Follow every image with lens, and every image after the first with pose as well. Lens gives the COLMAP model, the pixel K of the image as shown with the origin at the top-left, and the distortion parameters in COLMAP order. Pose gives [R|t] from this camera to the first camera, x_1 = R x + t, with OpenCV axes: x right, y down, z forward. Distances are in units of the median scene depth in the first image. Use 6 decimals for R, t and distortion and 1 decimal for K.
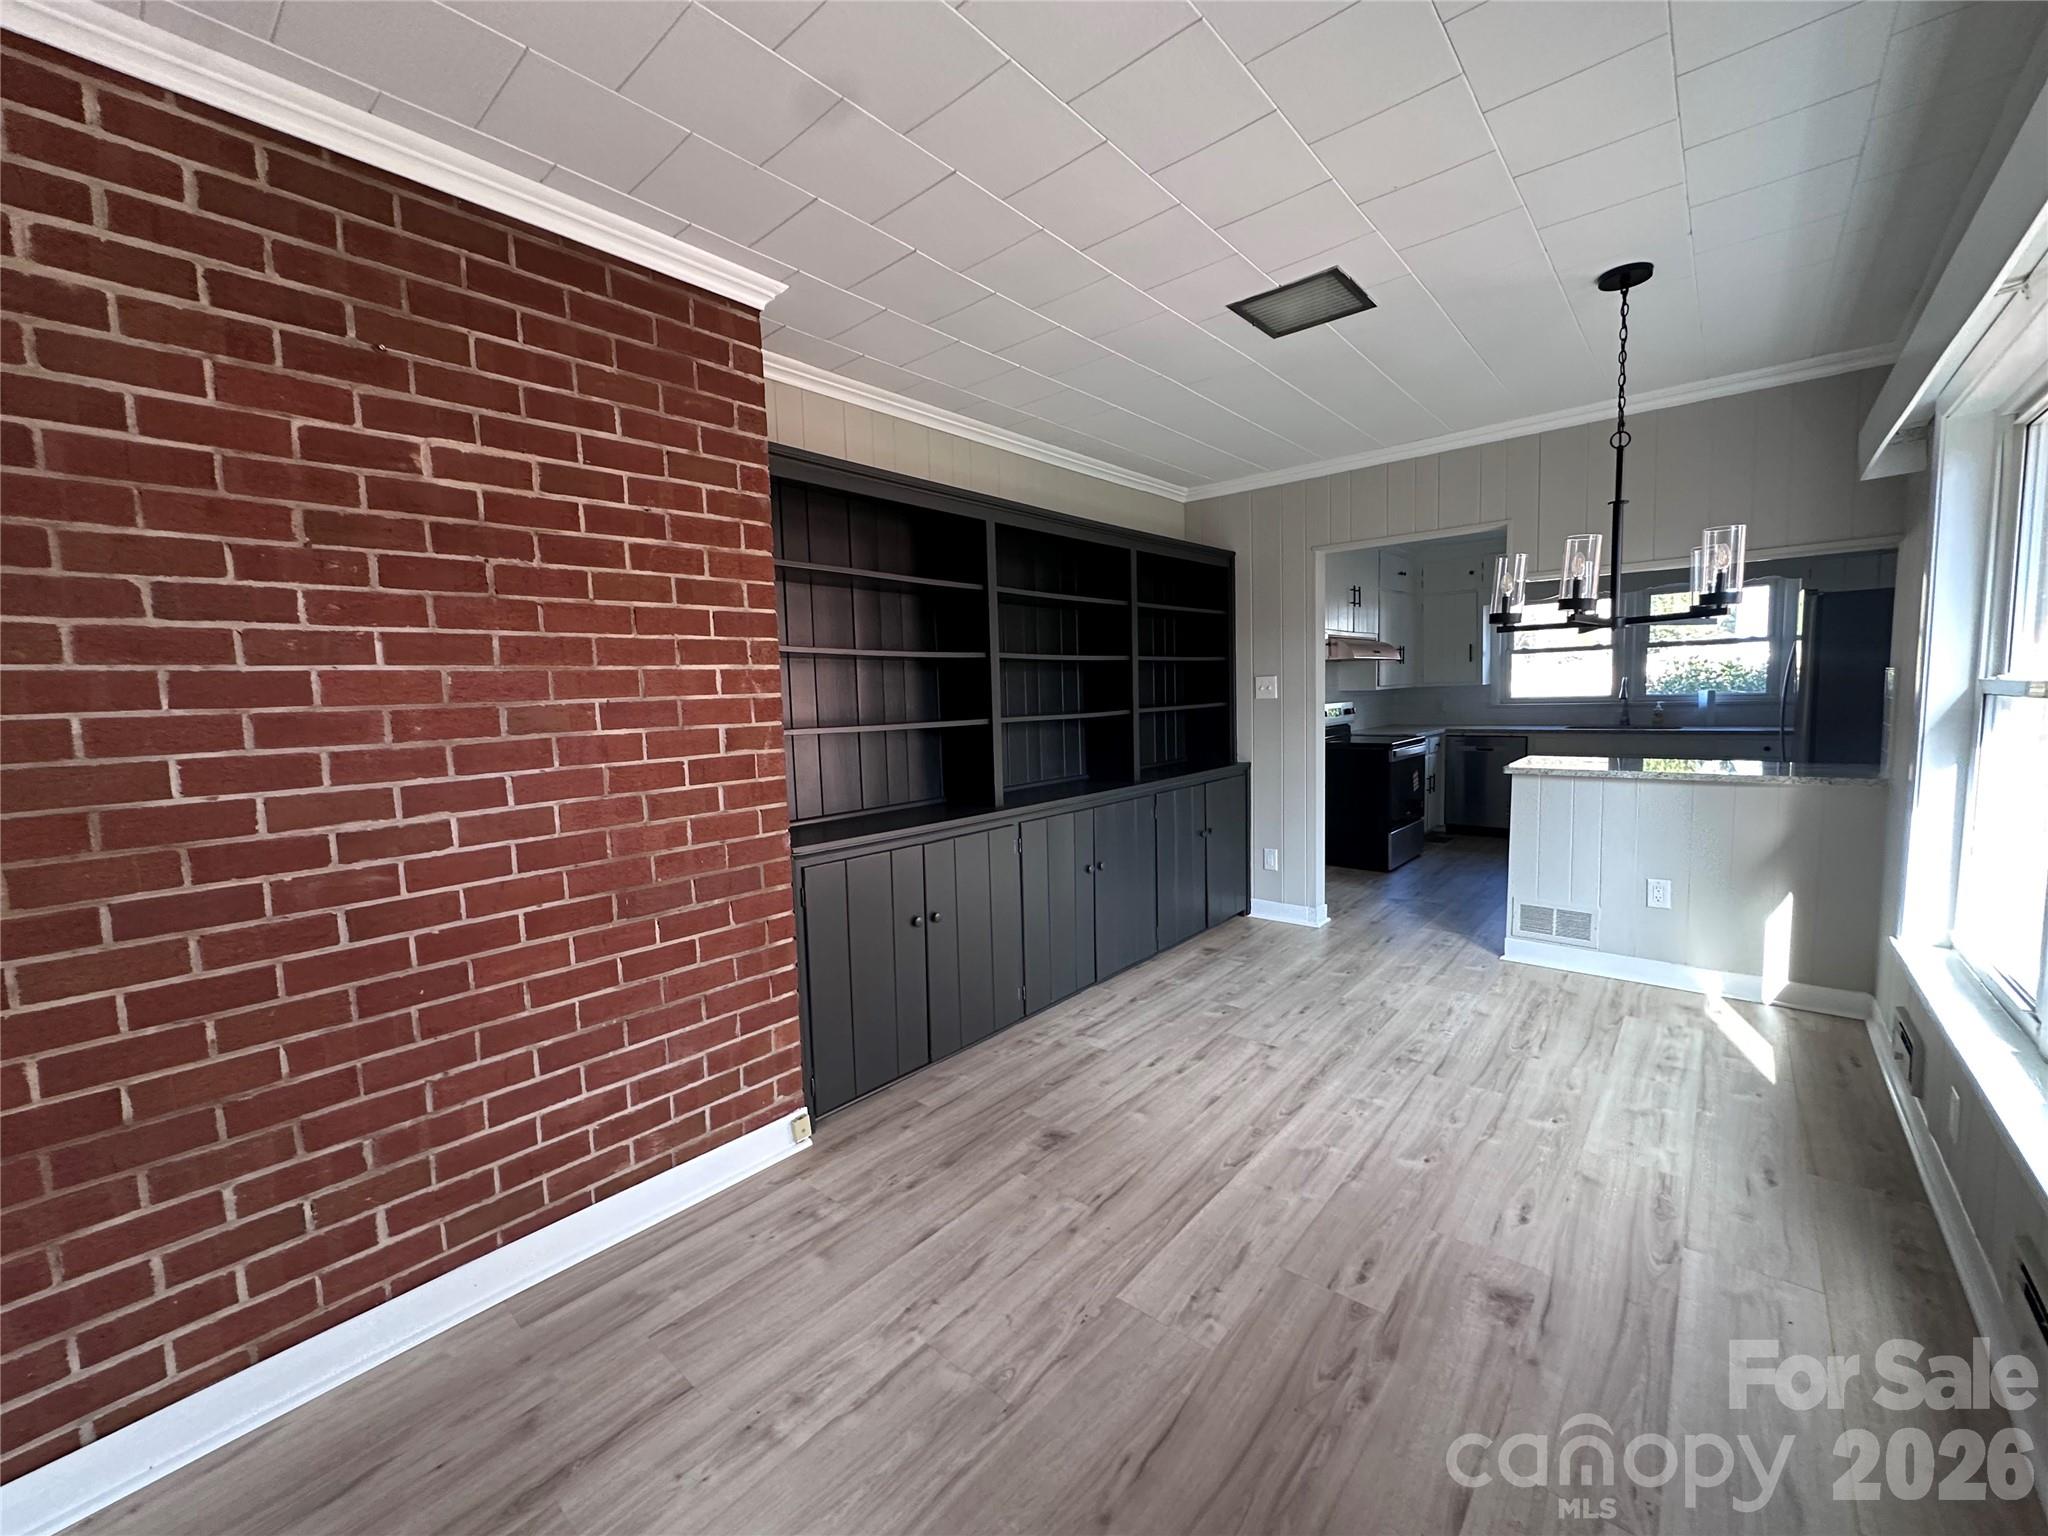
lens RADIAL K [[823.5, 0, 1053.0], [0, 823.5, 764.5], [0, 0, 1]] dist [-0.002181, -0.000277]
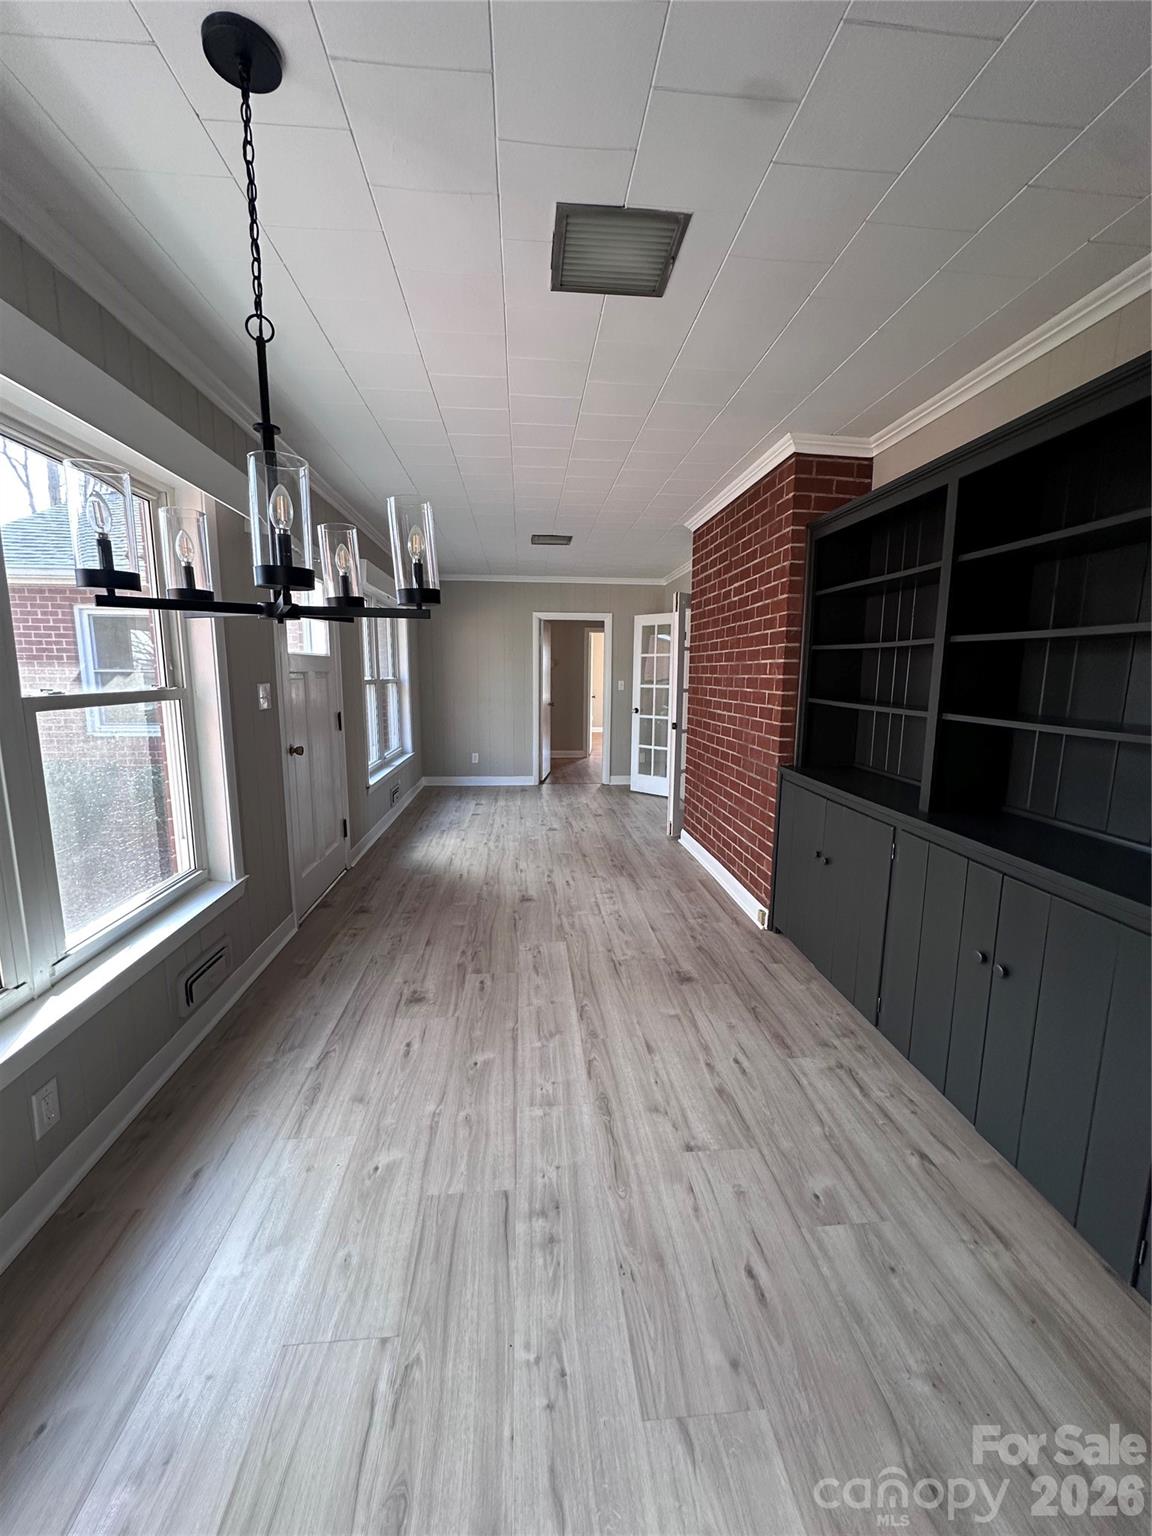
lens RADIAL K [[614.6, 0, 578.0], [0, 614.6, 766.4], [0, 0, 1]] dist [-0.002338, -0.000138]
pose [[-0.715808, 0.132940, -0.685526, 0.891374], [-0.047388, 0.970200, 0.237626, -0.195042], [0.696687, 0.202581, -0.688177, 1.597451]]
